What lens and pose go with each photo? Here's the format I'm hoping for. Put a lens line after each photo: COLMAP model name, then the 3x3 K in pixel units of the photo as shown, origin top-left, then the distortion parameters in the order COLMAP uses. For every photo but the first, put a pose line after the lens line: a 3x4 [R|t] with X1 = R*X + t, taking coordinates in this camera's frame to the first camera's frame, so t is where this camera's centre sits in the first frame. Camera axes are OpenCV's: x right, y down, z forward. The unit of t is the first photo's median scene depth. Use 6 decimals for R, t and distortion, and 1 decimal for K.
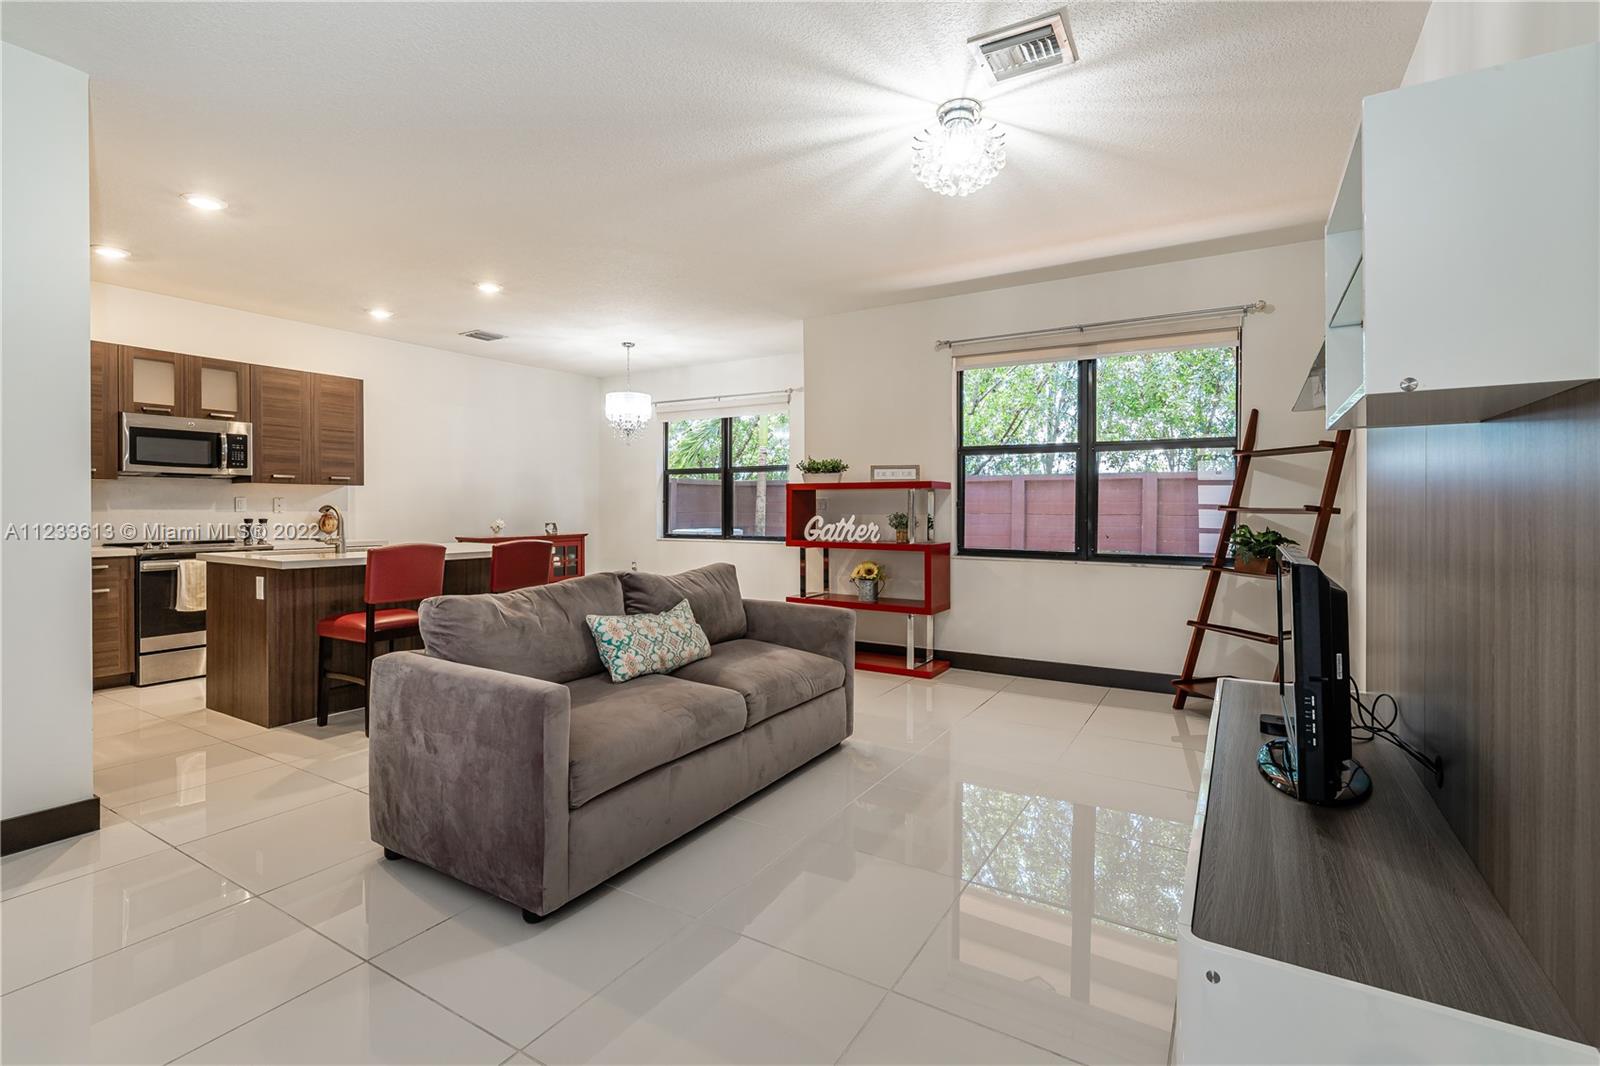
lens RADIAL K [[717.8, 0, 796.6], [0, 717.8, 515.1], [0, 0, 1]] dist [0.002459, 0.001159]
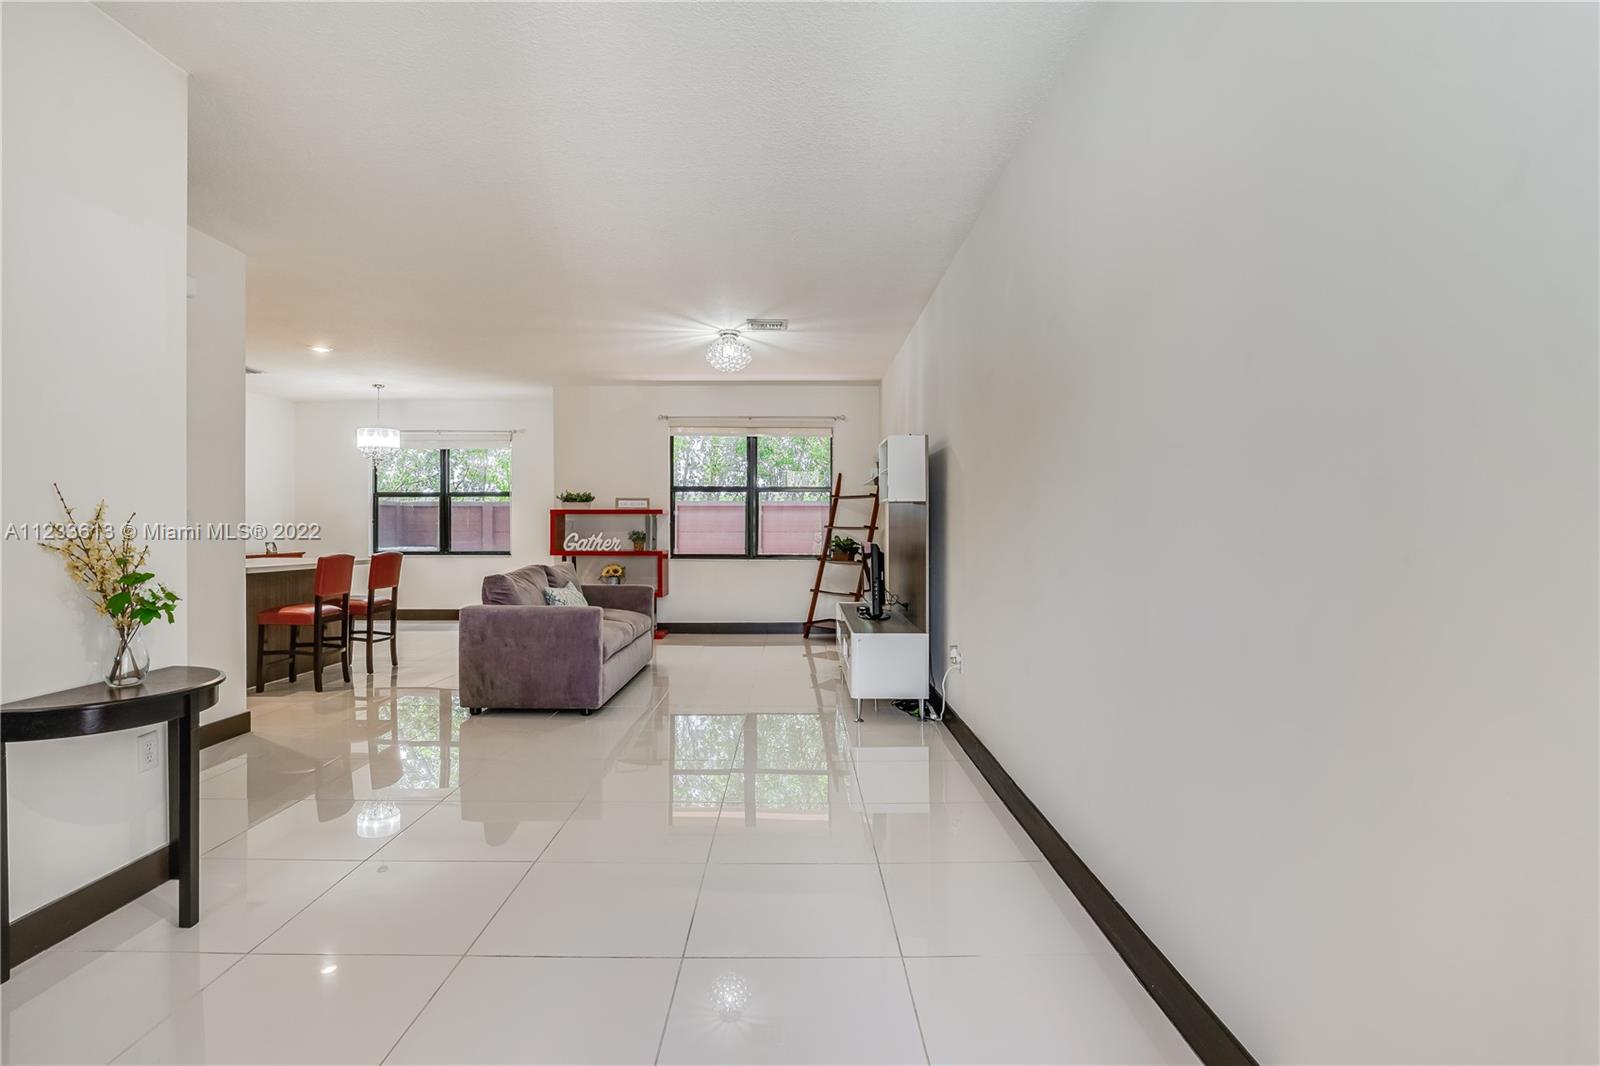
lens RADIAL K [[751.2, 0, 750.9], [0, 751.2, 530.0], [0, 0, 1]] dist [-0.001764, 0.002575]
pose [[0.882811, -0.003453, 0.469716, -0.366123], [0.006619, 0.999965, -0.005089, 0.005237], [-0.469682, 0.007602, 0.882803, -0.461830]]
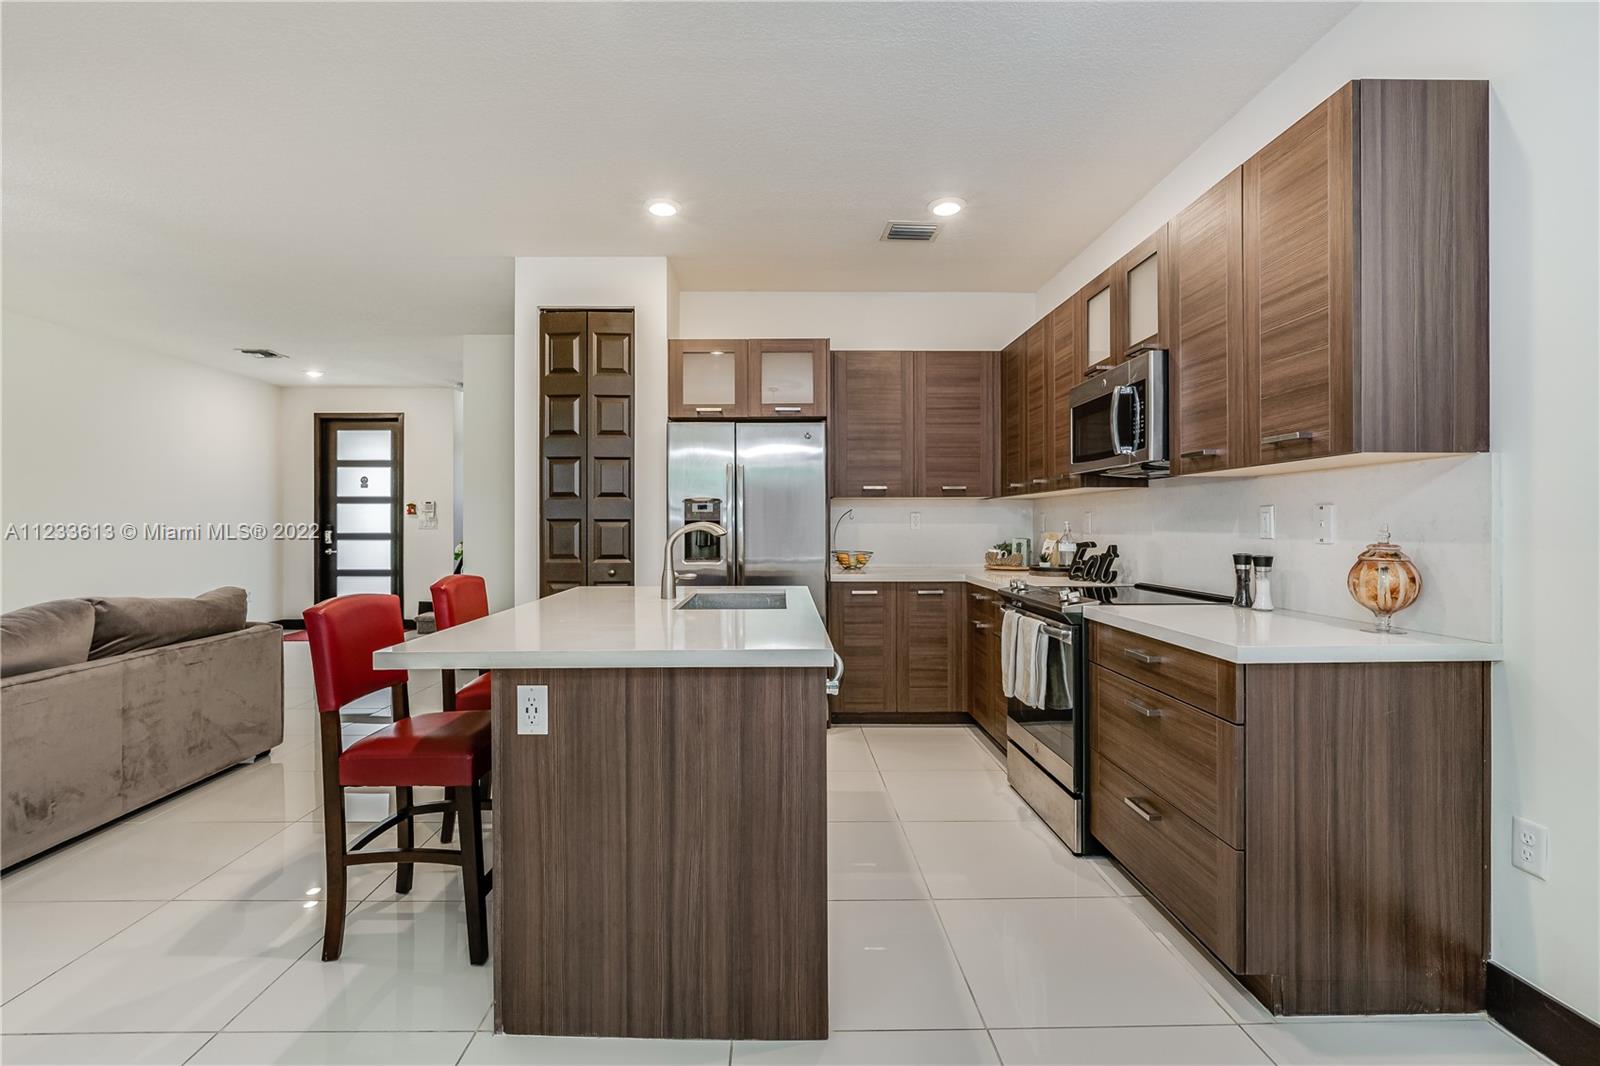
lens RADIAL K [[751.2, 0, 775.9], [0, 751.2, 519.4], [0, 0, 1]] dist [-0.001764, 0.002575]
pose [[-0.863254, -0.003164, -0.504759, -0.307579], [-0.003672, 0.999993, 0.000012, -0.016309], [0.504756, 0.001864, -0.863260, 1.359512]]
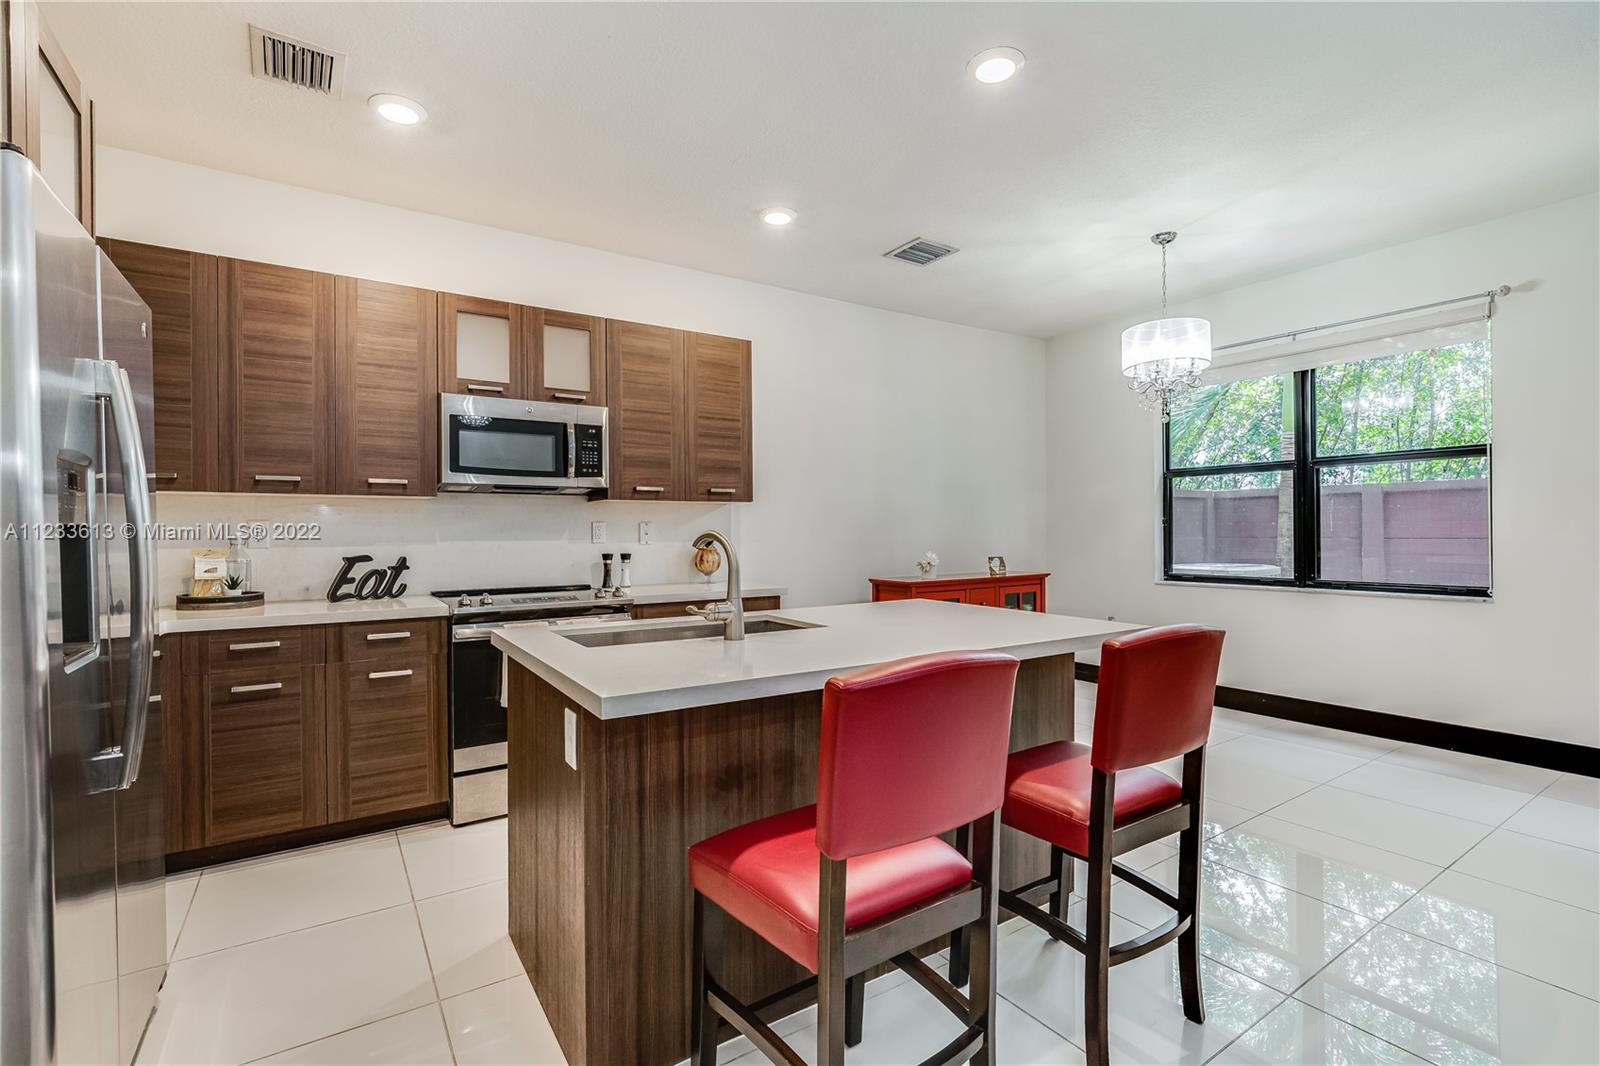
lens RADIAL K [[751.2, 0, 811.6], [0, 751.2, 541.4], [0, 0, 1]] dist [-0.001764, 0.002575]
pose [[0.906456, -0.003395, -0.422286, -0.318350], [0.004117, 0.999991, 0.000798, -0.006707], [0.422279, -0.002462, 0.906462, 0.483121]]
